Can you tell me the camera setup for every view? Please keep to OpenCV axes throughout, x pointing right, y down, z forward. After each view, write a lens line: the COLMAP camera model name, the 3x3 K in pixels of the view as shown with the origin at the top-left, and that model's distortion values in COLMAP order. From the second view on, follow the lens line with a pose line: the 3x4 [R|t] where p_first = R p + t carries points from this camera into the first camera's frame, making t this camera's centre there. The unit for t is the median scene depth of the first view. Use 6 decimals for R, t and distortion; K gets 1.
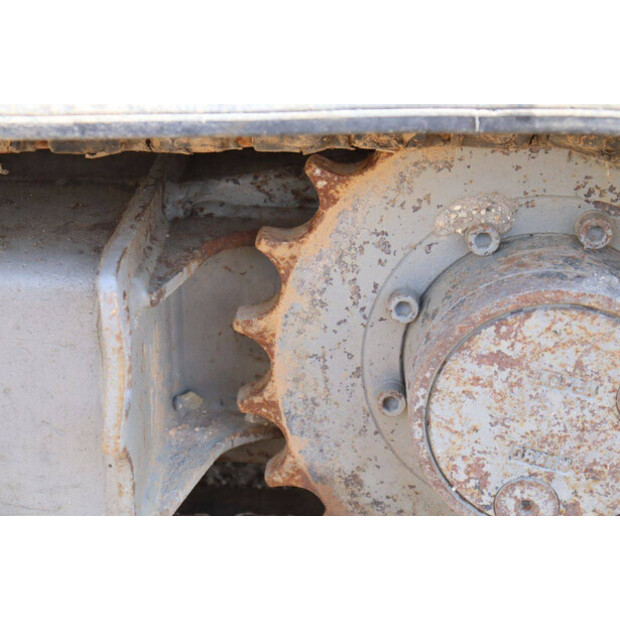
lens RADIAL K [[1474.4, 0, 310.0], [0, 1474.4, 310.0], [0, 0, 1]] dist [0.364600, 0.115361]
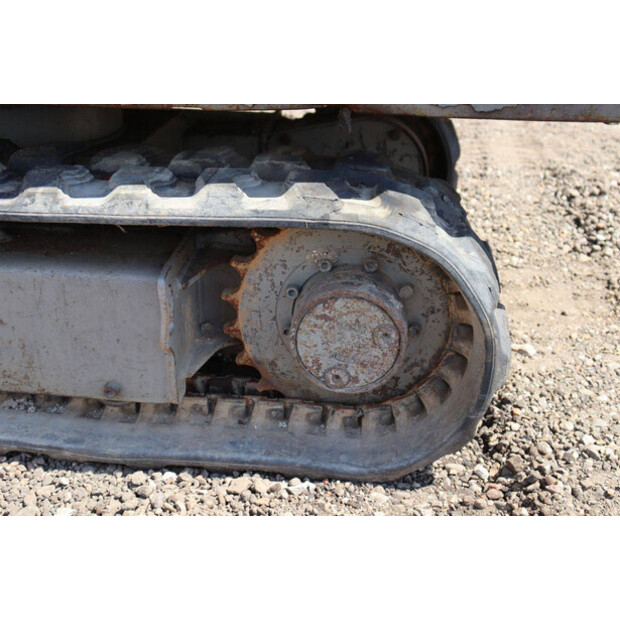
lens RADIAL K [[811.0, 0, 310.0], [0, 811.0, 310.0], [0, 0, 1]] dist [0.008394, 0.036041]
pose [[0.998612, 0.038693, -0.035734, 0.141323], [-0.036324, 0.997242, 0.064719, -0.059403], [0.038139, -0.063331, 0.997264, -0.294423]]
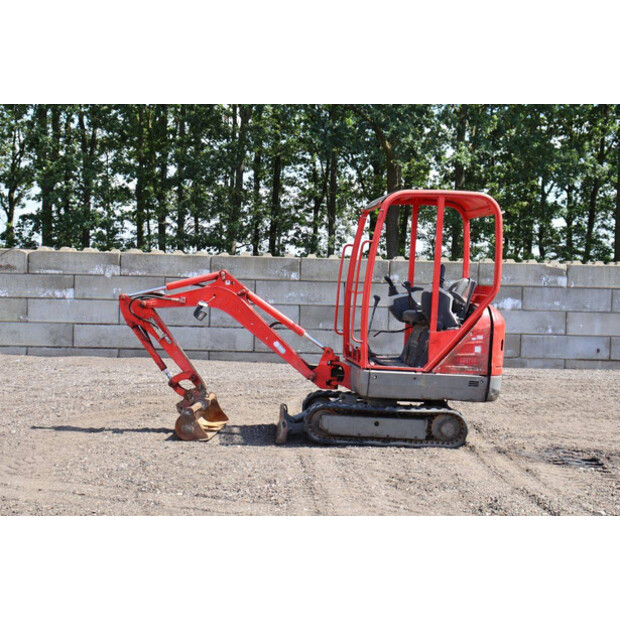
lens RADIAL K [[839.4, 0, 310.0], [0, 839.4, 310.0], [0, 0, 1]] dist [0.011790, 0.083726]
pose [[0.996284, 0.041714, 0.075360, -2.329786], [-0.013254, 0.938733, -0.344389, 2.235343], [-0.085108, 0.342110, 0.935798, -8.884622]]
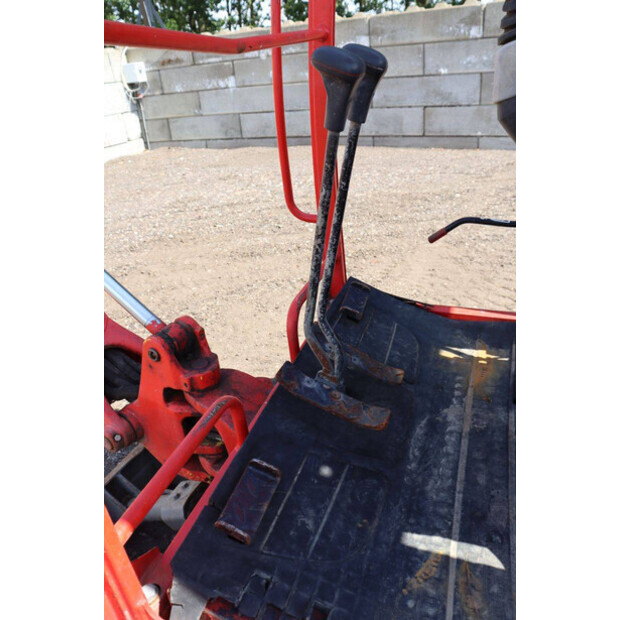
lens RADIAL K [[500.9, 0, 310.0], [0, 500.9, 310.0], [0, 0, 1]] dist [-0.184739, 0.161937]
pose [[0.928223, 0.117133, -0.353102, -0.401183], [-0.078302, 0.989391, 0.122369, -1.250222], [0.363690, -0.085938, 0.927548, 0.087134]]
